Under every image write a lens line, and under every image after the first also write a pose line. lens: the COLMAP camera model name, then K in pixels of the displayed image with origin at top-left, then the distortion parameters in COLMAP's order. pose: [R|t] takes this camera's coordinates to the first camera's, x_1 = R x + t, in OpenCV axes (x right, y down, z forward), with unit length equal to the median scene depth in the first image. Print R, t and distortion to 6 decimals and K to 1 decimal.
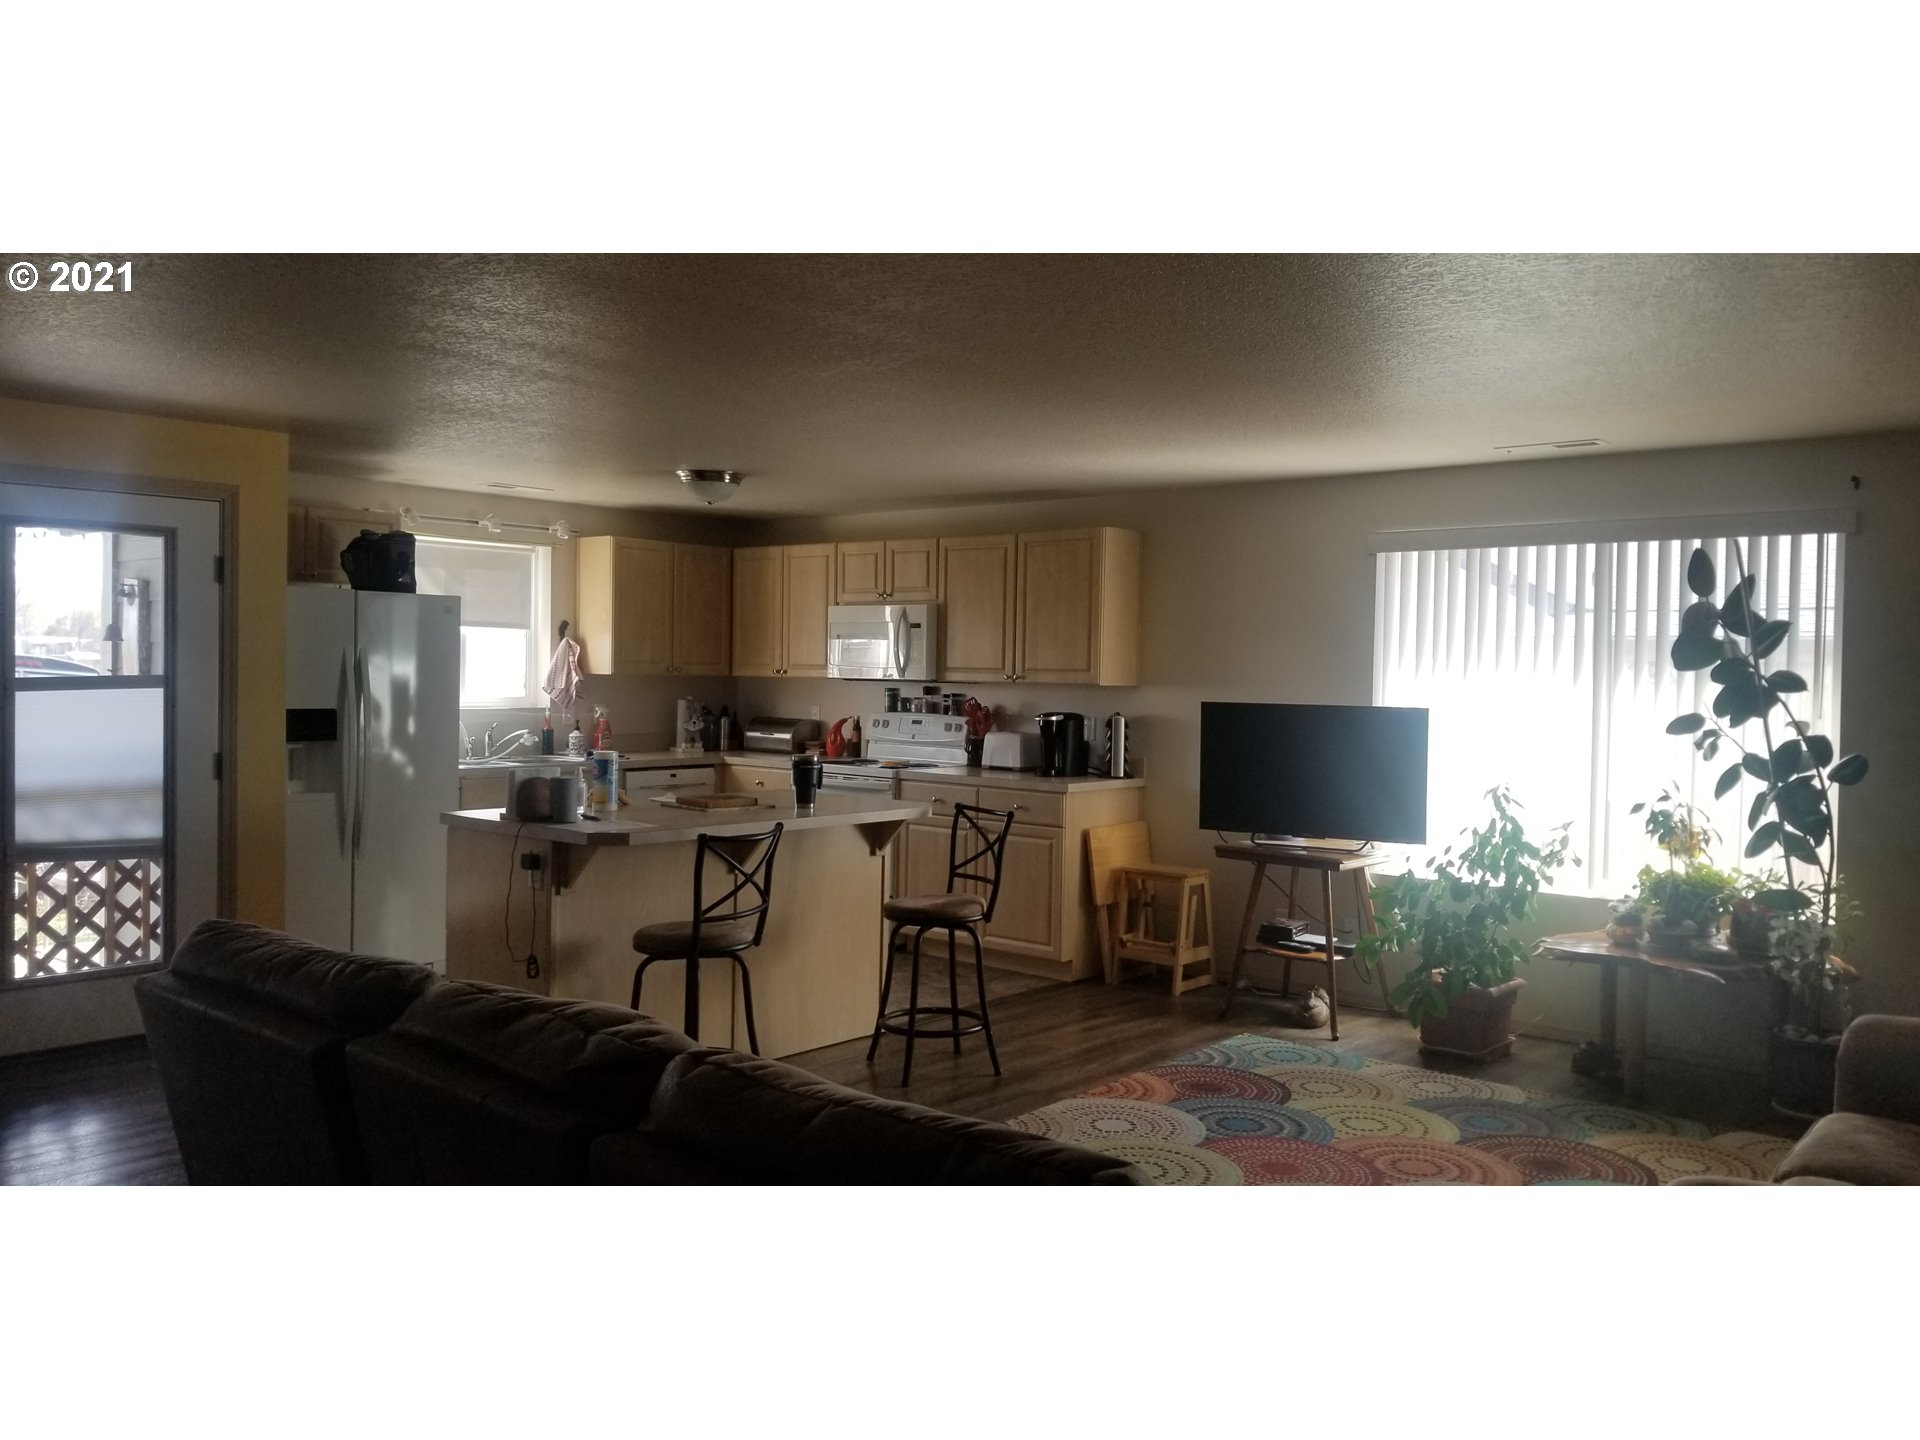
lens RADIAL K [[1479.8, 0, 1026.7], [0, 1479.8, 687.1], [0, 0, 1]] dist [0.046763, -0.078160]
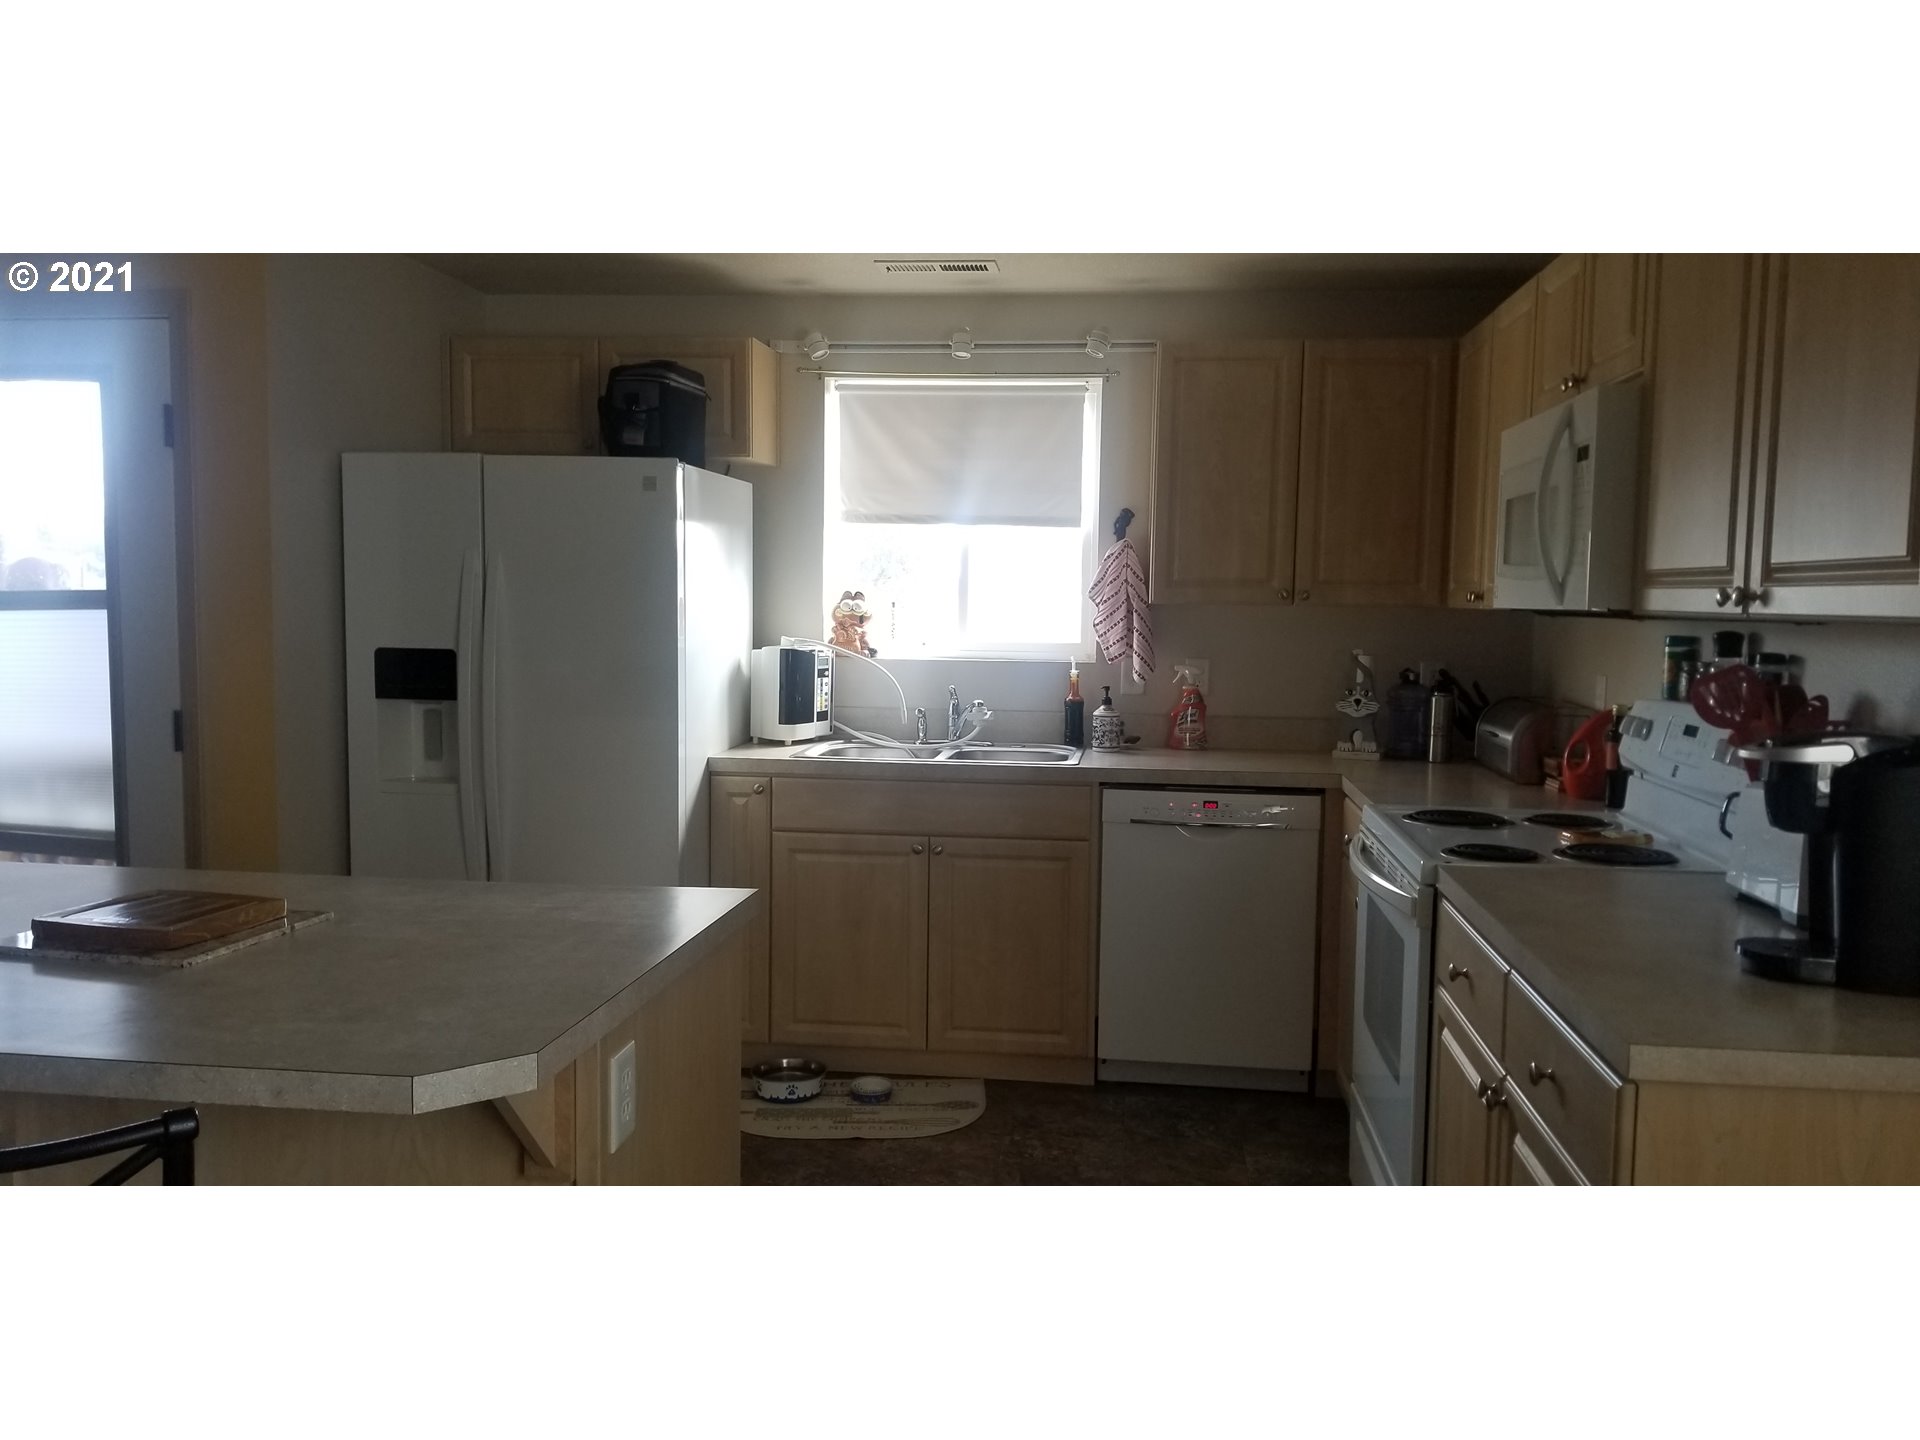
lens RADIAL K [[1479.8, 0, 957.5], [0, 1479.8, 727.6], [0, 0, 1]] dist [0.046763, -0.078160]
pose [[0.526532, 0.065420, -0.847634, 0.138023], [-0.016773, 0.997640, 0.066579, 0.001606], [0.849990, -0.020839, 0.526387, 0.654212]]
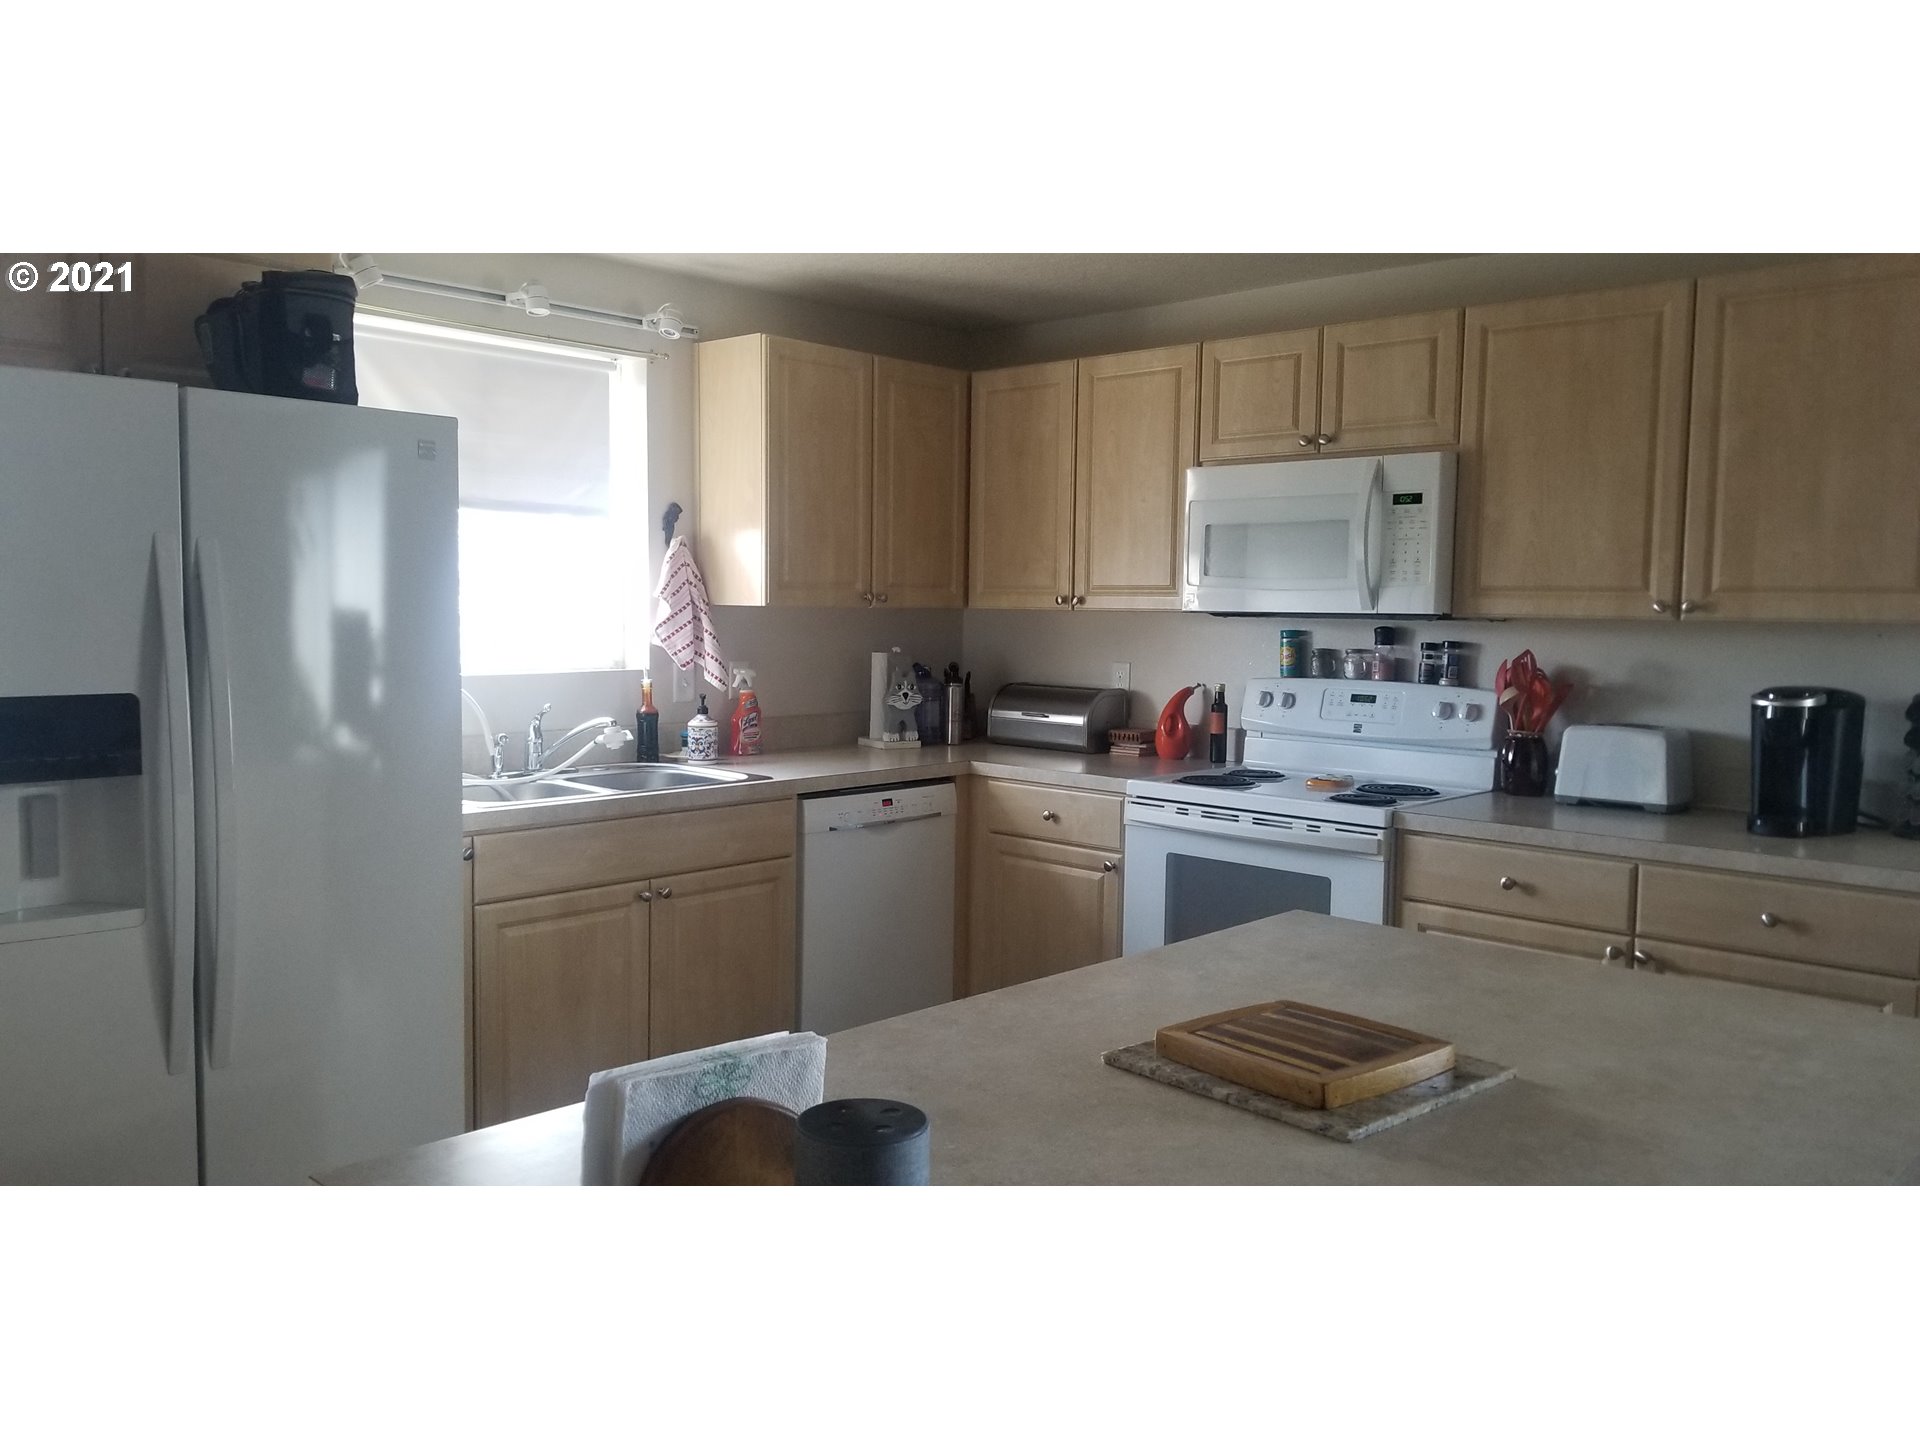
lens RADIAL K [[1479.8, 0, 971.6], [0, 1479.8, 720.9], [0, 0, 1]] dist [0.046763, -0.078160]
pose [[0.997558, 0.001534, -0.069827, -0.171017], [0.003001, 0.997894, 0.064794, -0.001862], [0.069780, -0.064846, 0.995453, 0.485822]]
